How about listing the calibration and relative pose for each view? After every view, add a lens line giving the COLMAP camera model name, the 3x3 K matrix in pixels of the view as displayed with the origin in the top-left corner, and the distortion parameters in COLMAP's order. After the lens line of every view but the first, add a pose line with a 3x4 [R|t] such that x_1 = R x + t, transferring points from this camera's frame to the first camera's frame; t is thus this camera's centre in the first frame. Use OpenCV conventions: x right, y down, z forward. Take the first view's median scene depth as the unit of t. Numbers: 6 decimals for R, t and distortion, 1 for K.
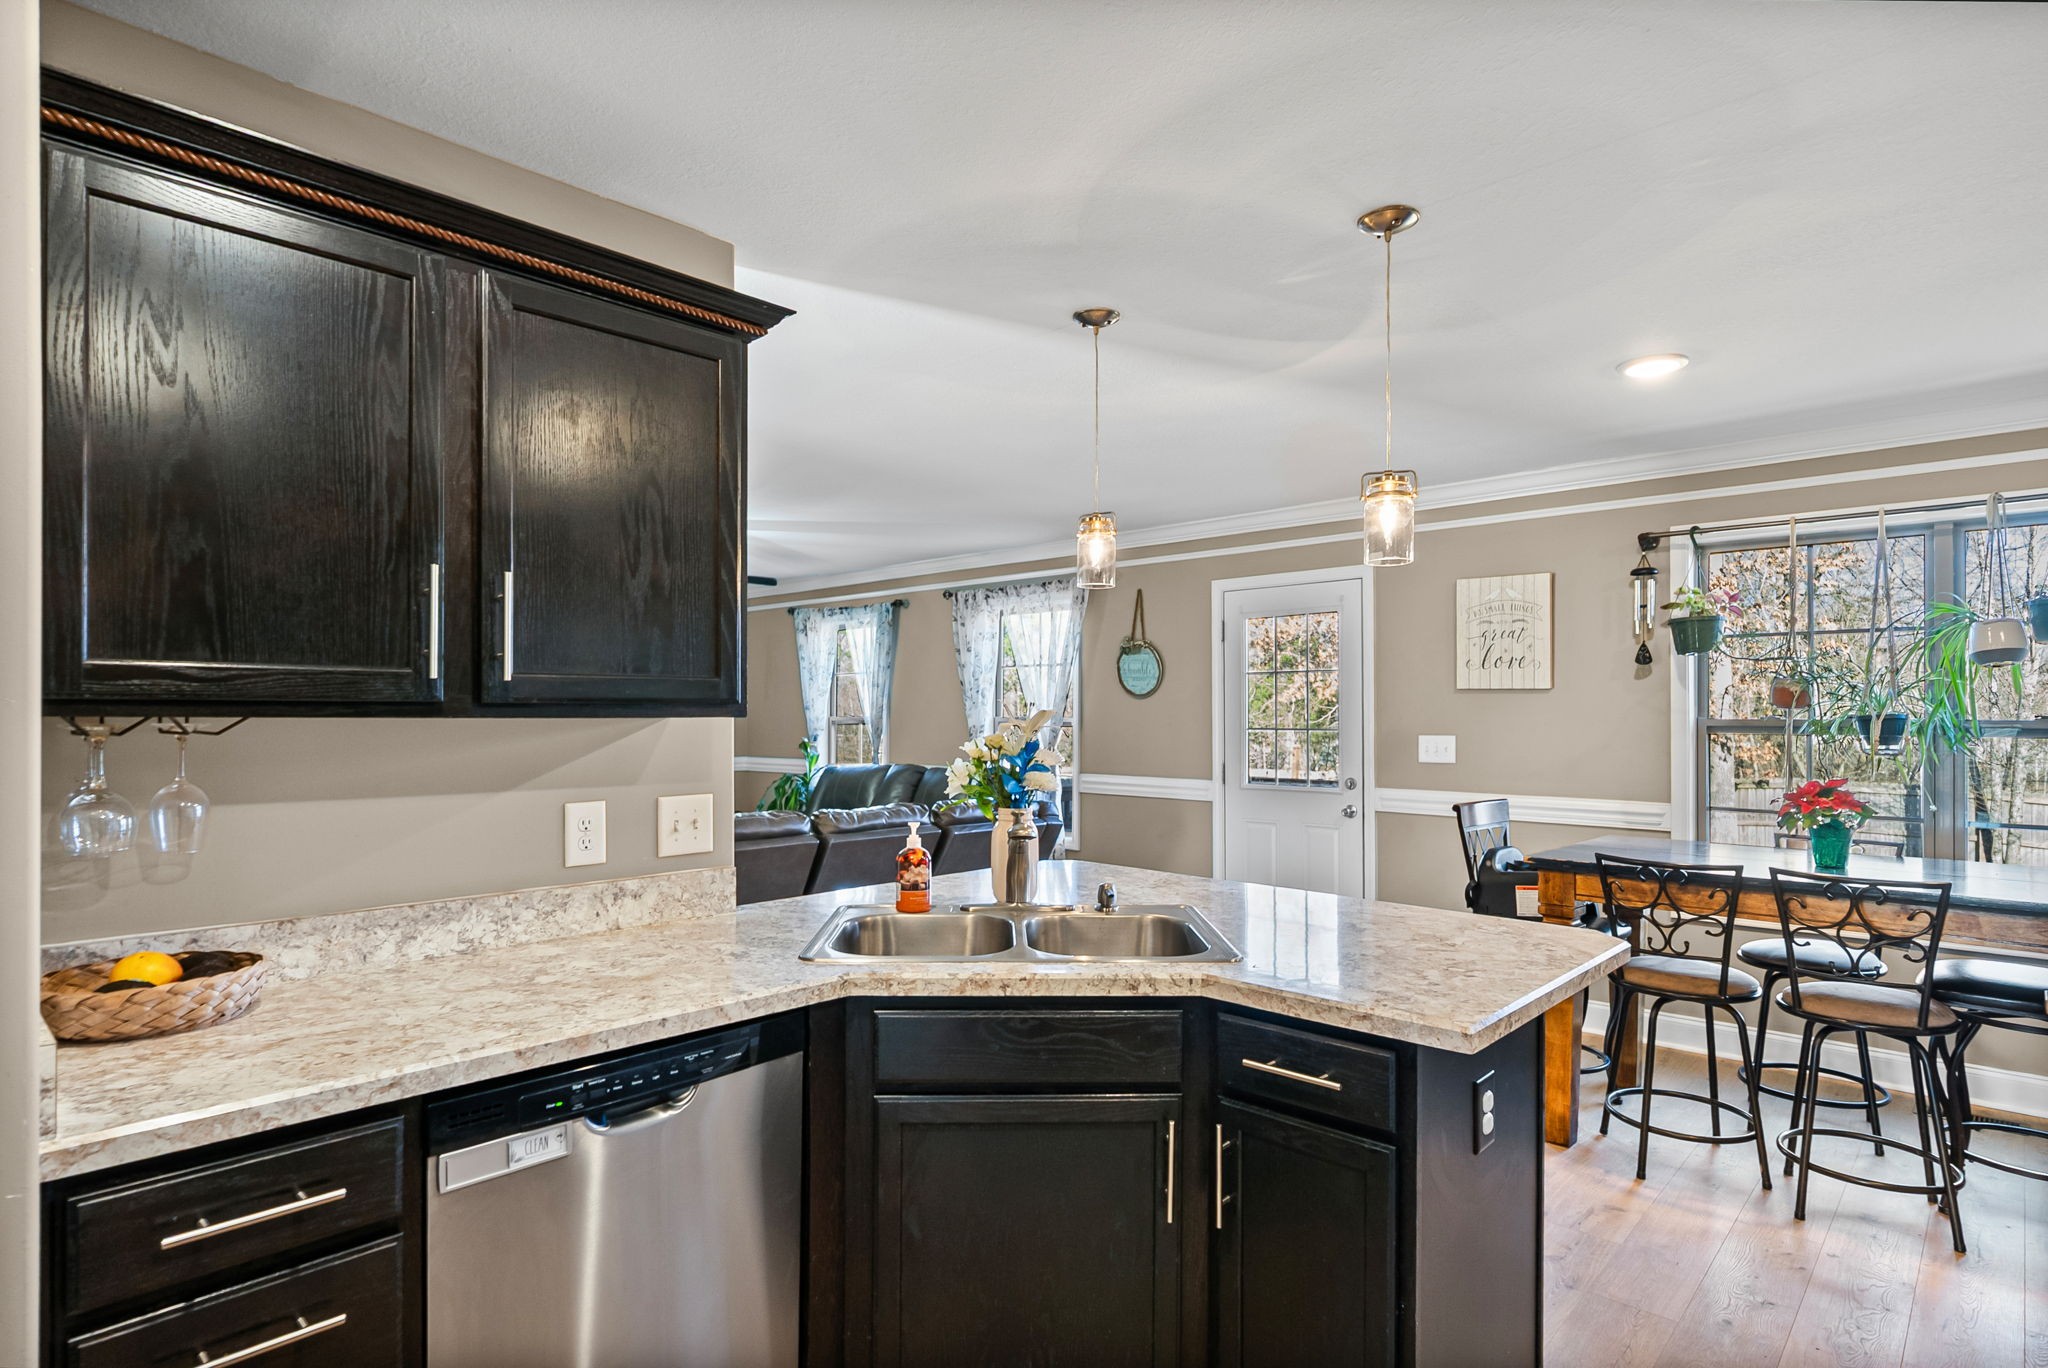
lens RADIAL K [[1083.3, 0, 1022.7], [0, 1083.3, 708.5], [0, 0, 1]] dist [0.006032, 0.001208]
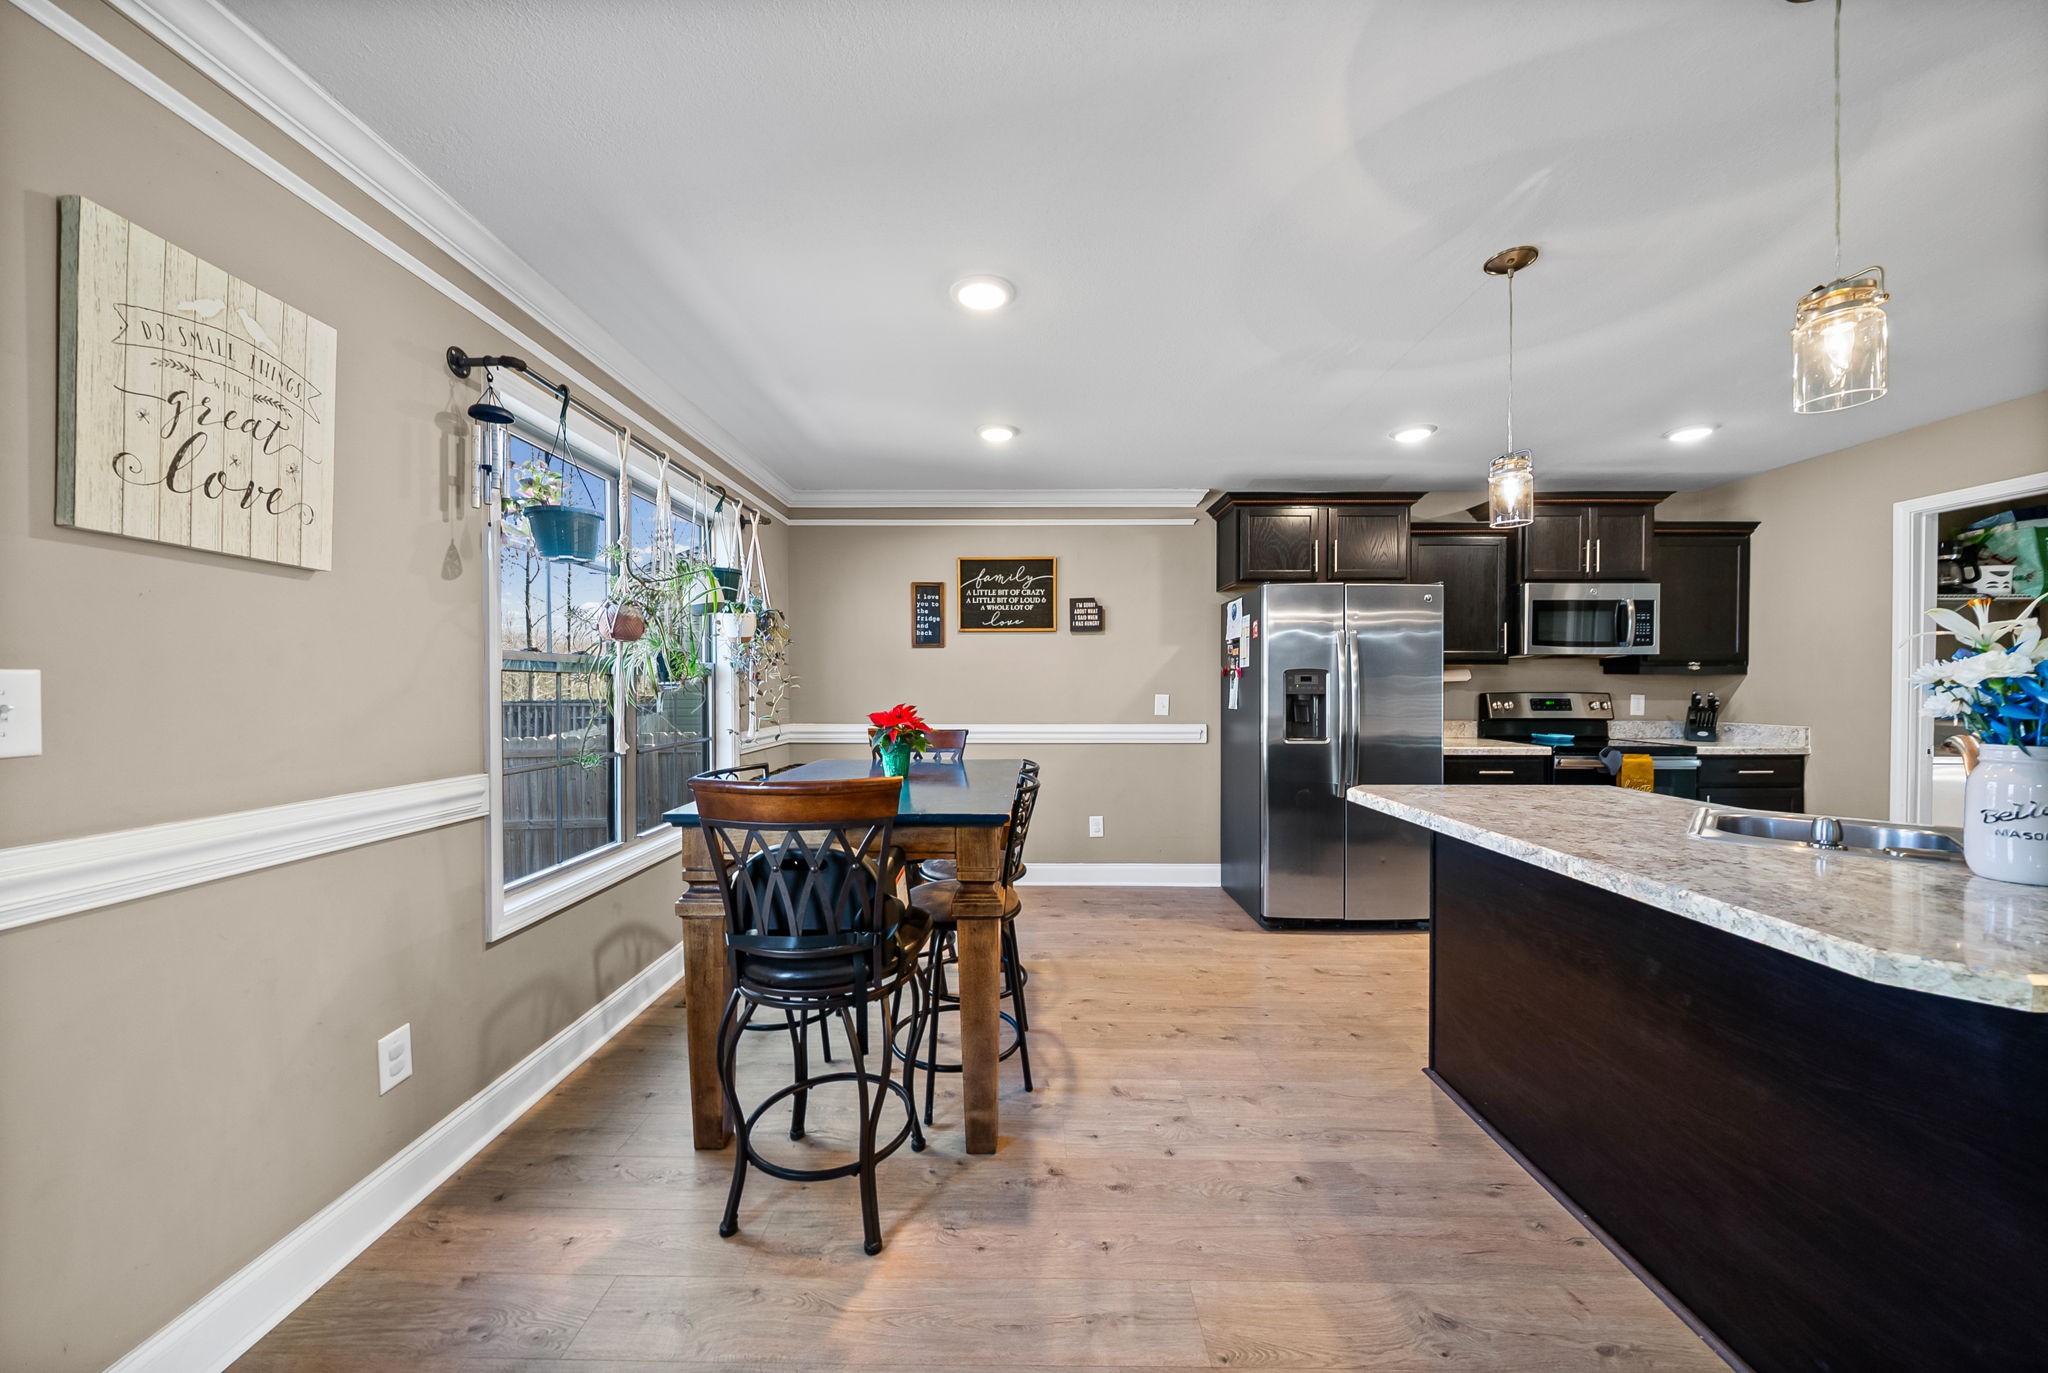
lens RADIAL K [[710.5, 0, 1013.9], [0, 710.5, 691.6], [0, 0, 1]] dist [-0.007963, 0.000057]
pose [[-0.673582, -0.008058, 0.739068, 0.103800], [-0.004071, 0.999966, 0.007193, 0.060652], [-0.739101, 0.001836, -0.673592, 1.921075]]
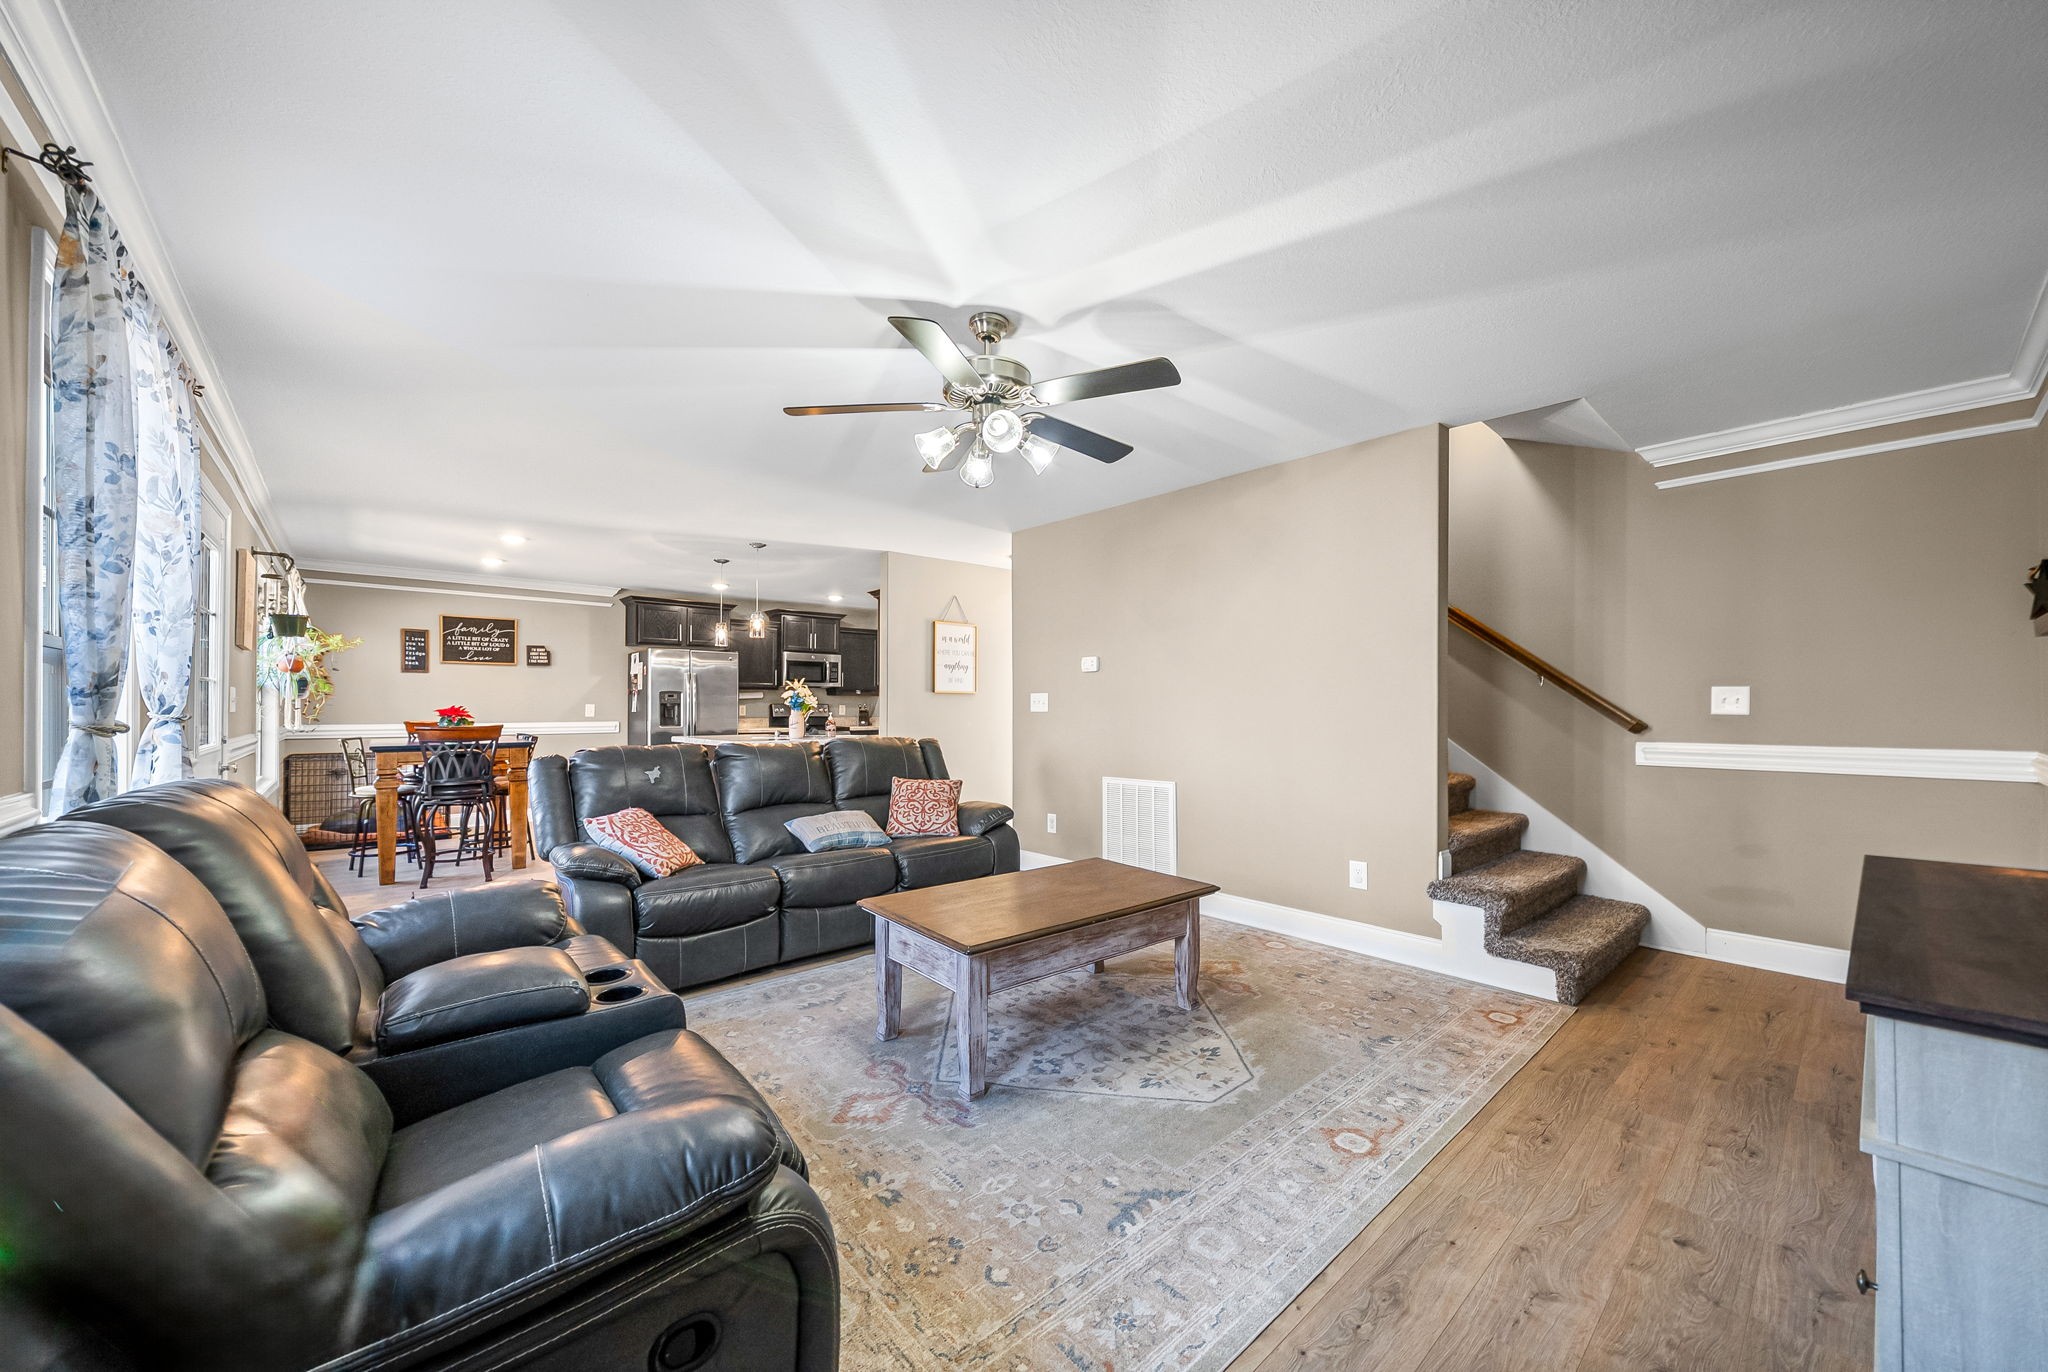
lens RADIAL K [[758.0, 0, 1016.8], [0, 758.0, 694.2], [0, 0, 1]] dist [-0.002925, 0.000006]
pose [[-0.994942, -0.001115, 0.100448, -0.976945], [-0.003141, 0.999795, -0.020013, 0.093966], [-0.100406, -0.020227, -0.994741, 3.493622]]
